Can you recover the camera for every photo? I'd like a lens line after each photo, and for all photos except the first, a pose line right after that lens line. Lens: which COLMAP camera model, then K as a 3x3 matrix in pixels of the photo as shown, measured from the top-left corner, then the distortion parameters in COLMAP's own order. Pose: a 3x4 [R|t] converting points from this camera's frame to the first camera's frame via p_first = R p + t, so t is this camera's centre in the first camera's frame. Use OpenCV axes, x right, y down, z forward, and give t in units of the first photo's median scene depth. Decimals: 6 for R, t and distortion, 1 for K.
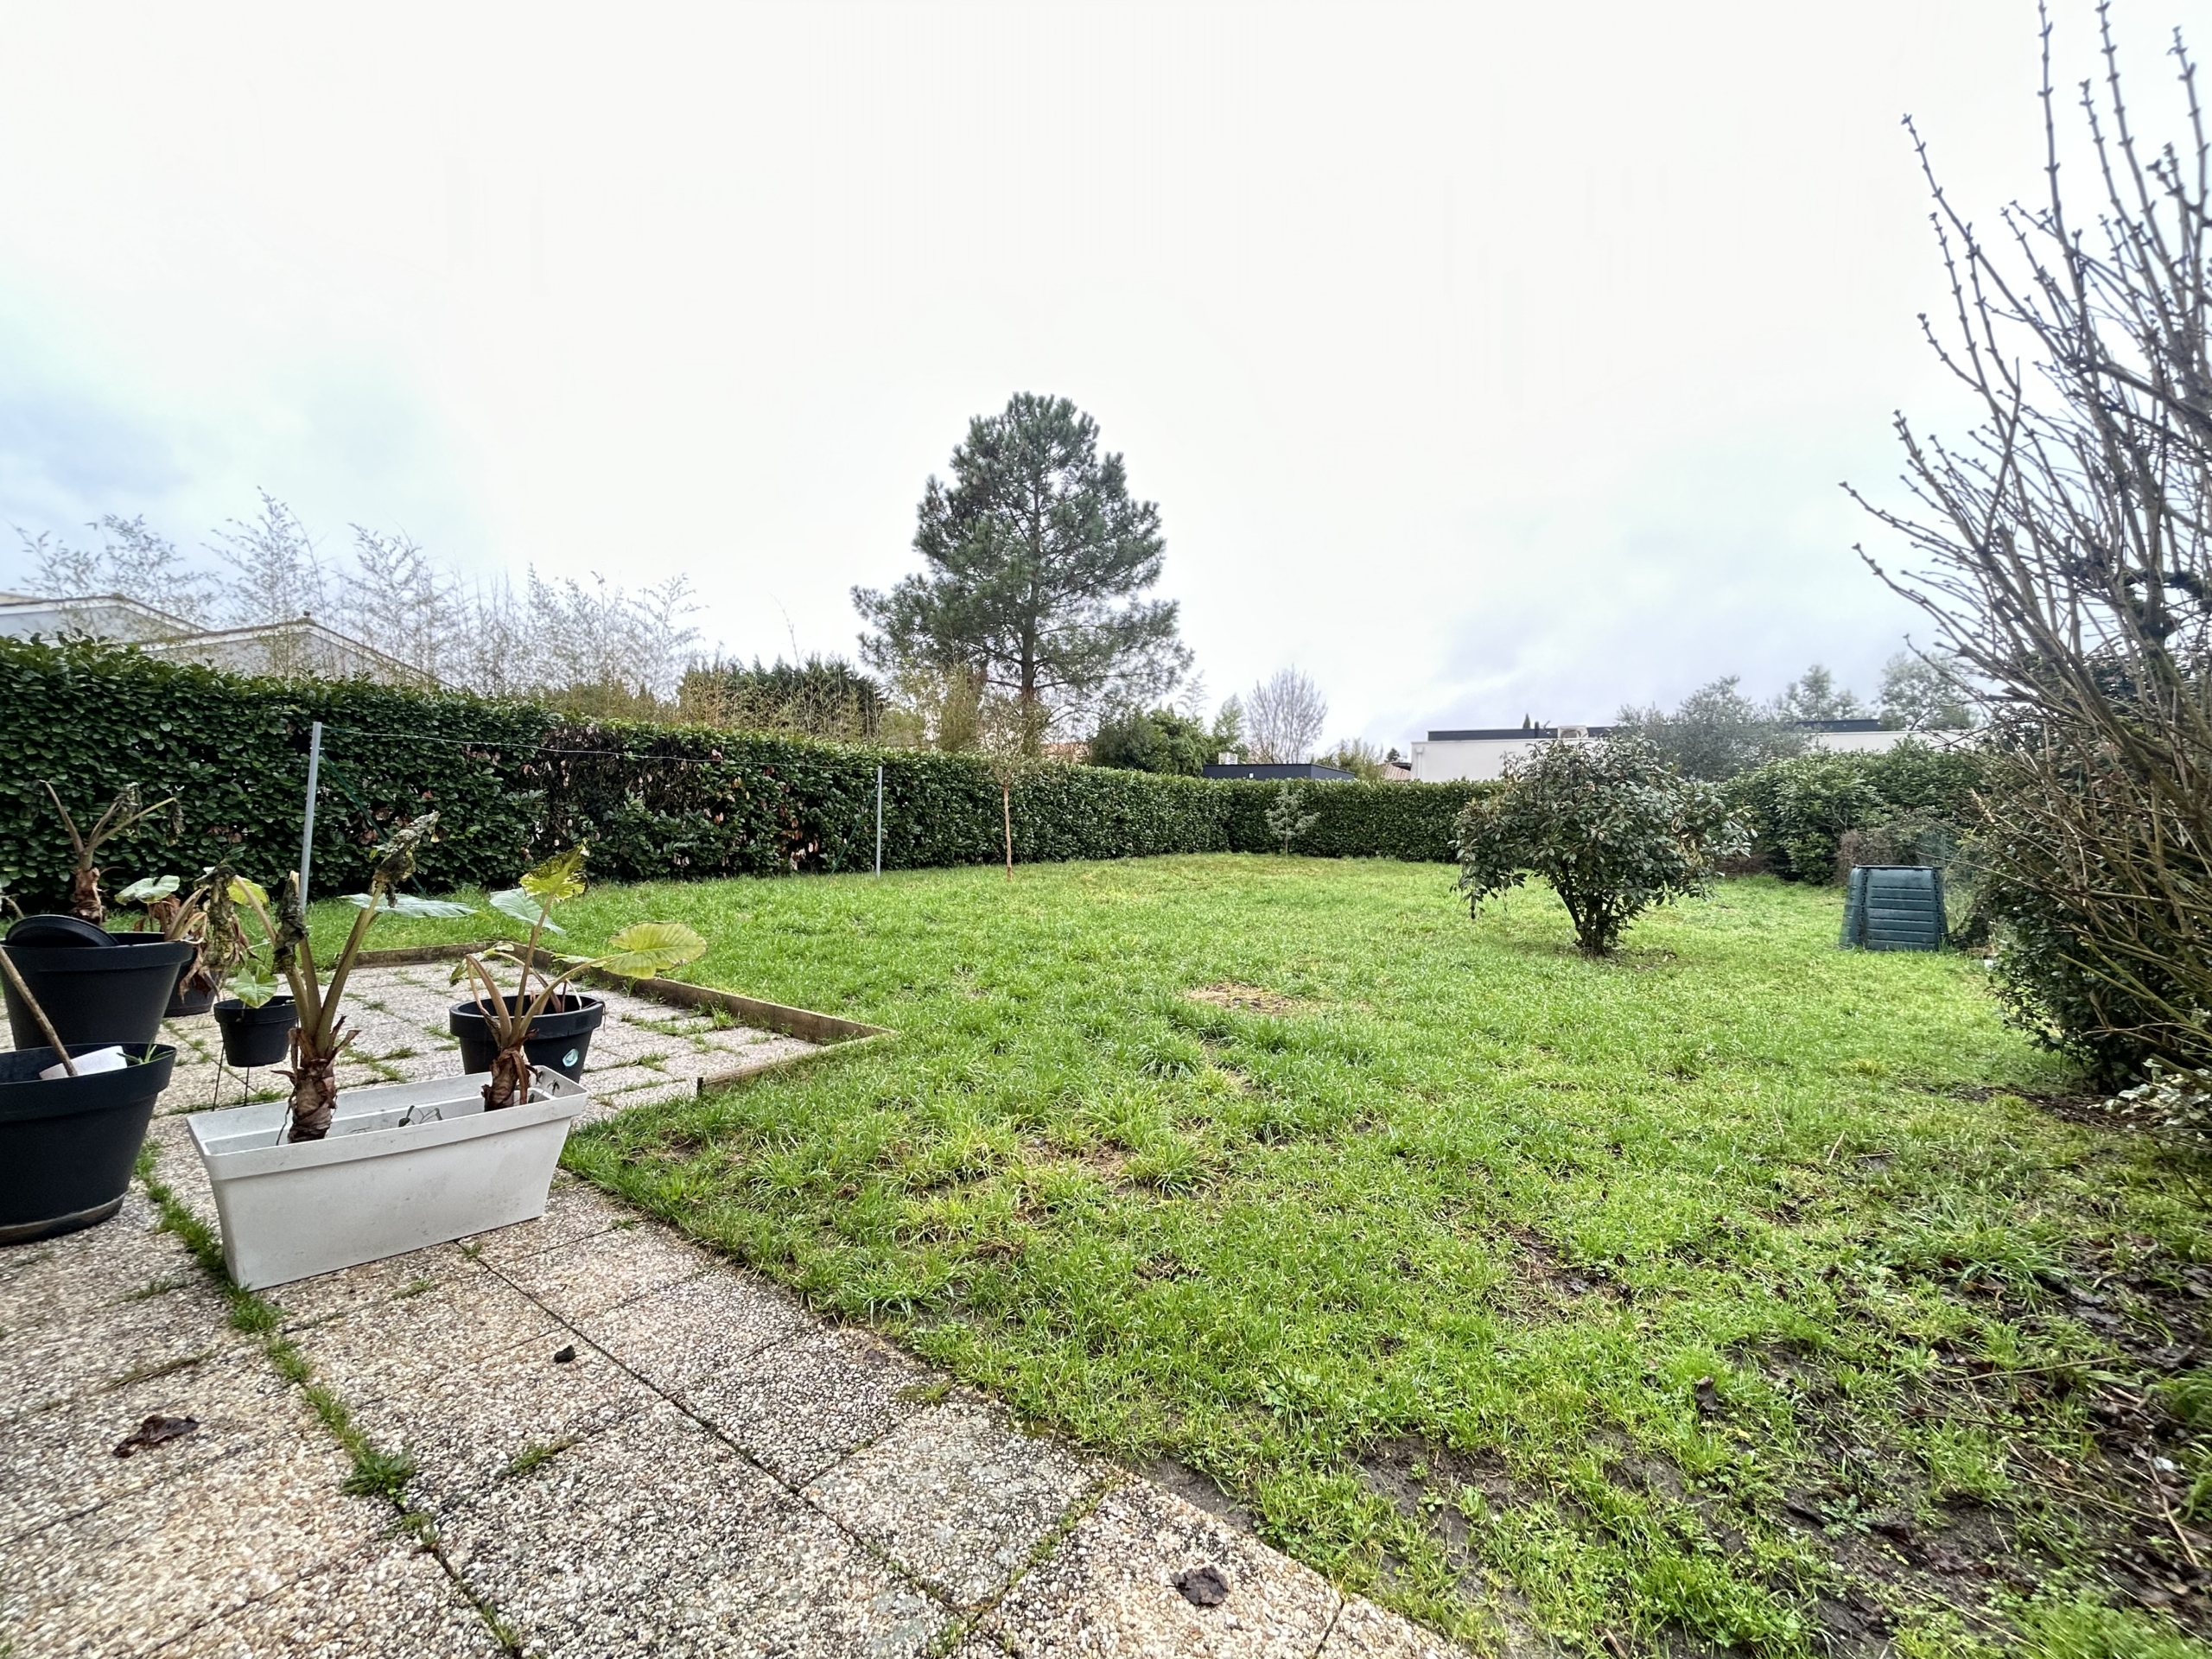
lens RADIAL K [[889.1, 0, 1111.9], [0, 889.1, 824.1], [0, 0, 1]] dist [-0.000446, 0.000215]
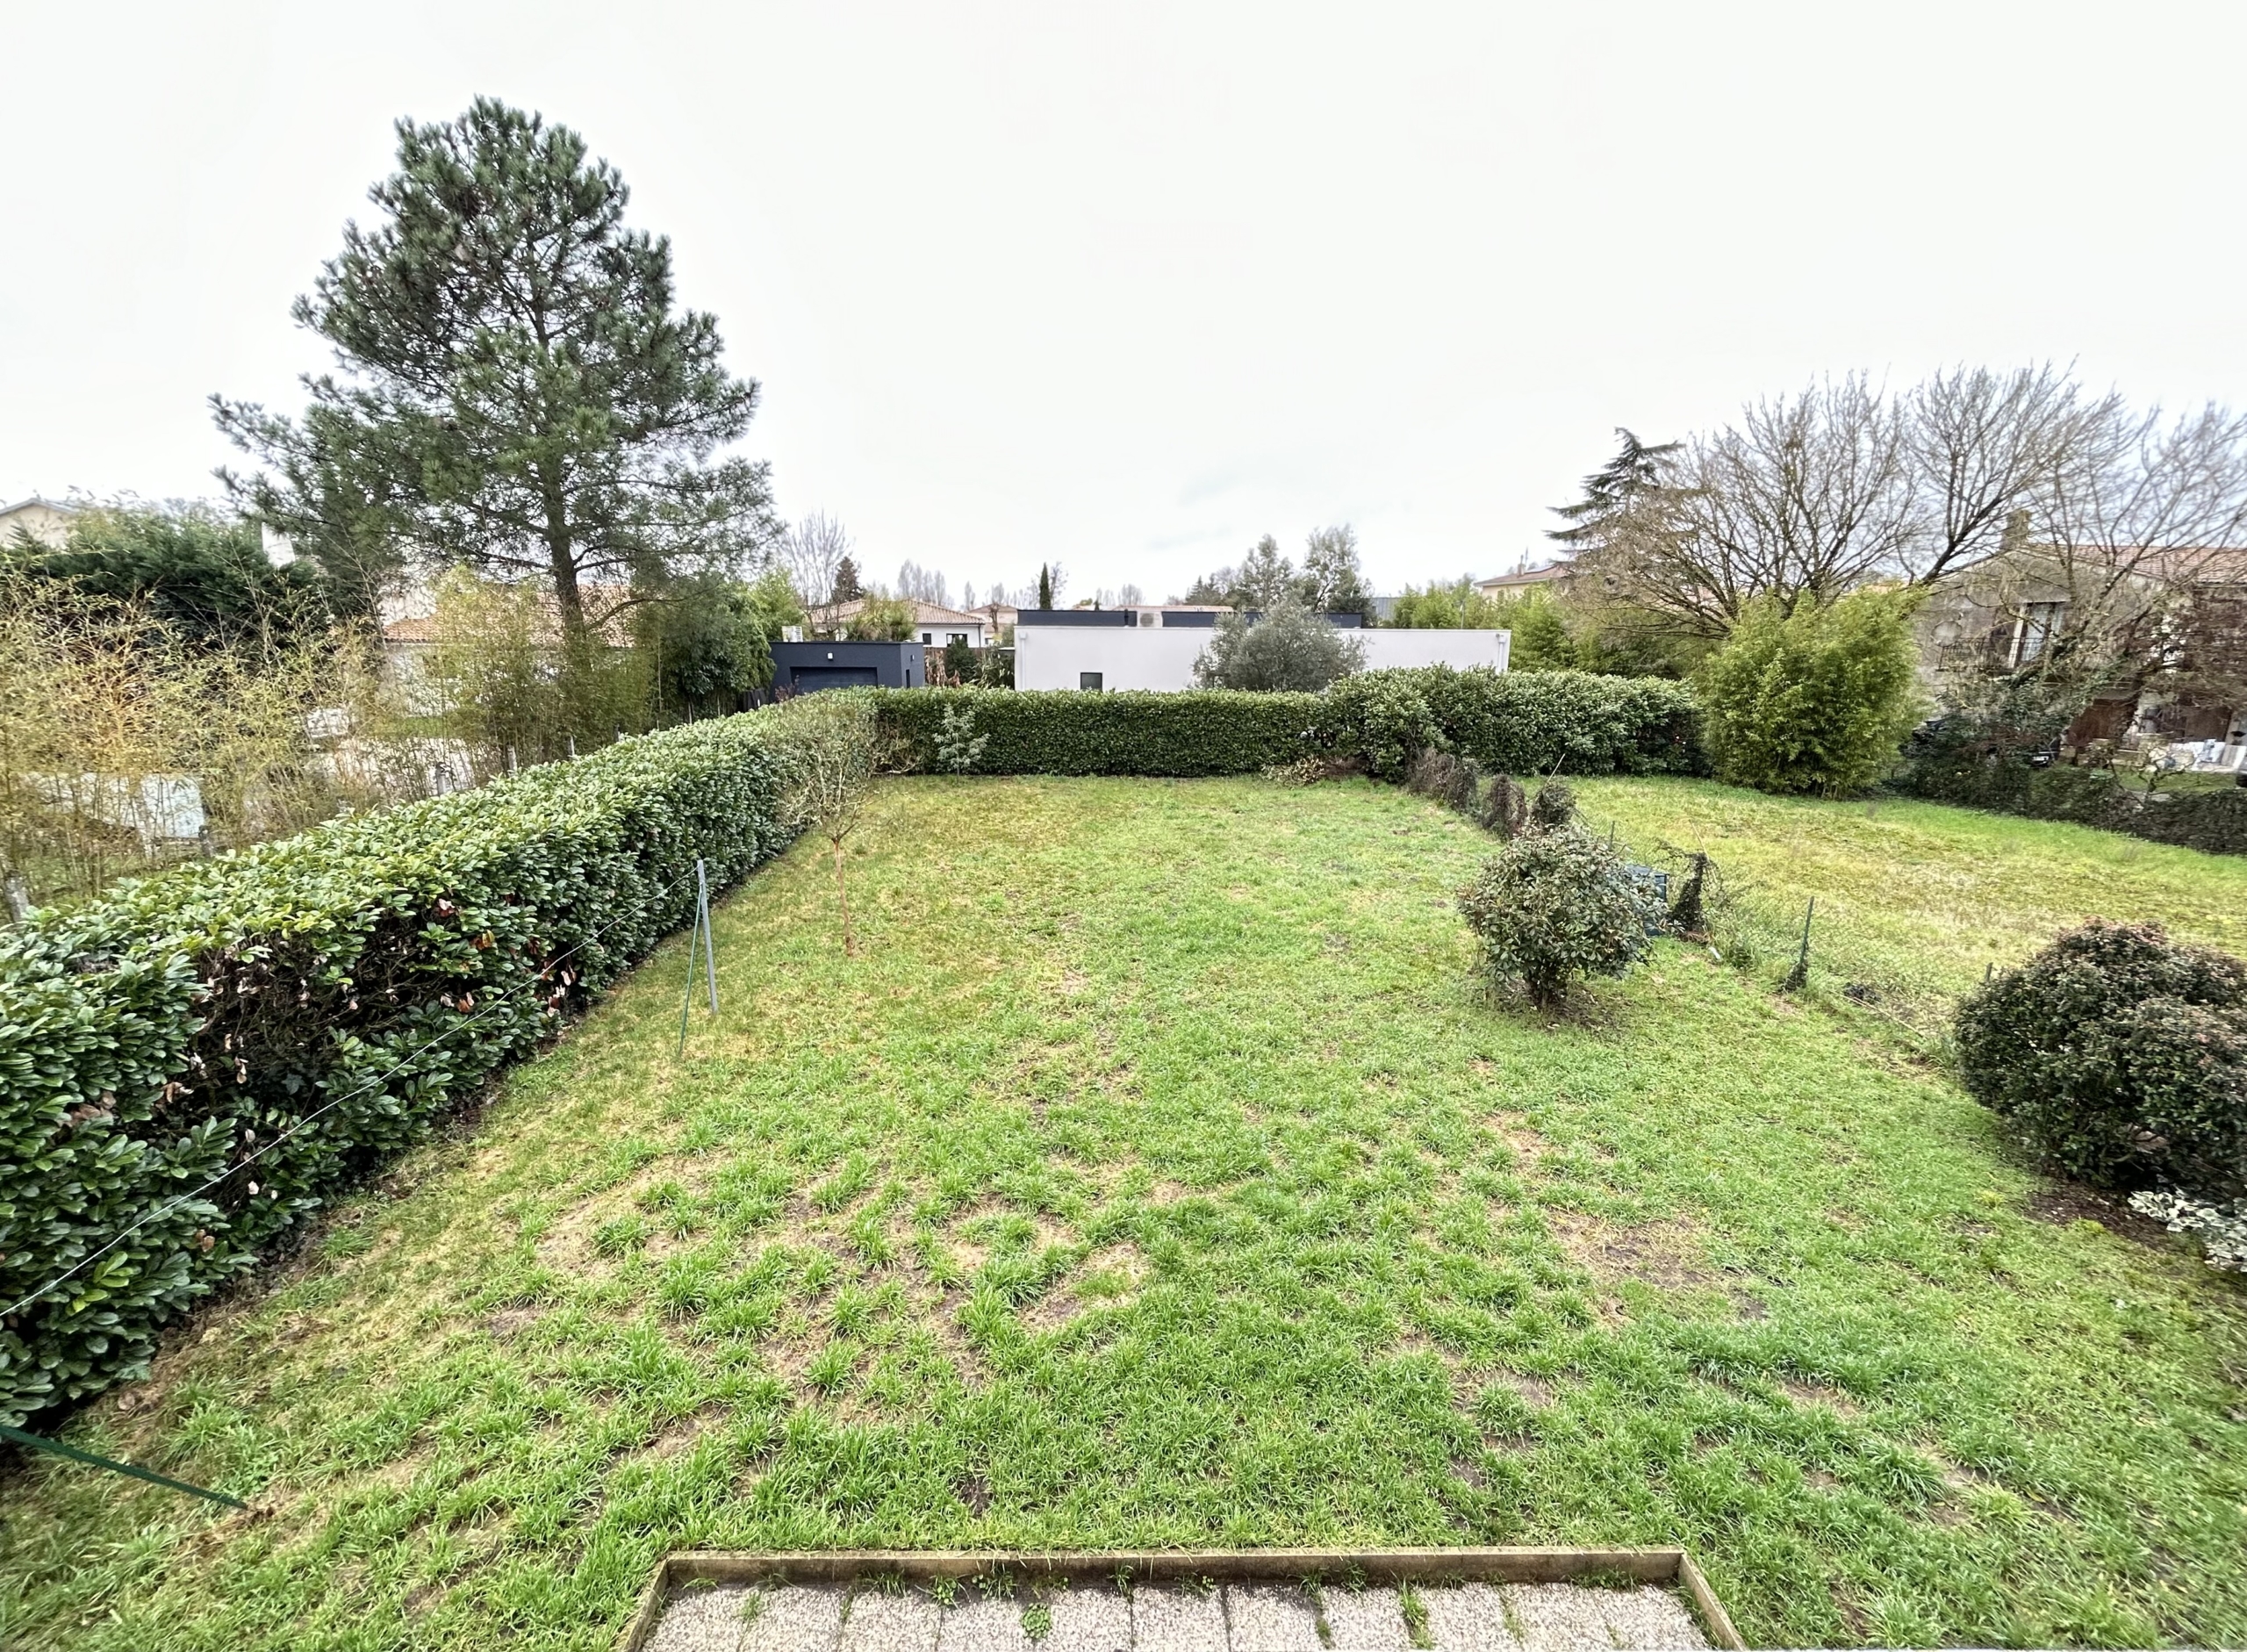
lens RADIAL K [[906.3, 0, 1123.5], [0, 906.3, 826.0], [0, 0, 1]] dist [0.003414, 0.000390]
pose [[0.811536, -0.144308, 0.566202, -0.181164], [0.016062, 0.974165, 0.225264, -0.113763], [-0.584081, -0.173715, 0.792888, 0.115447]]
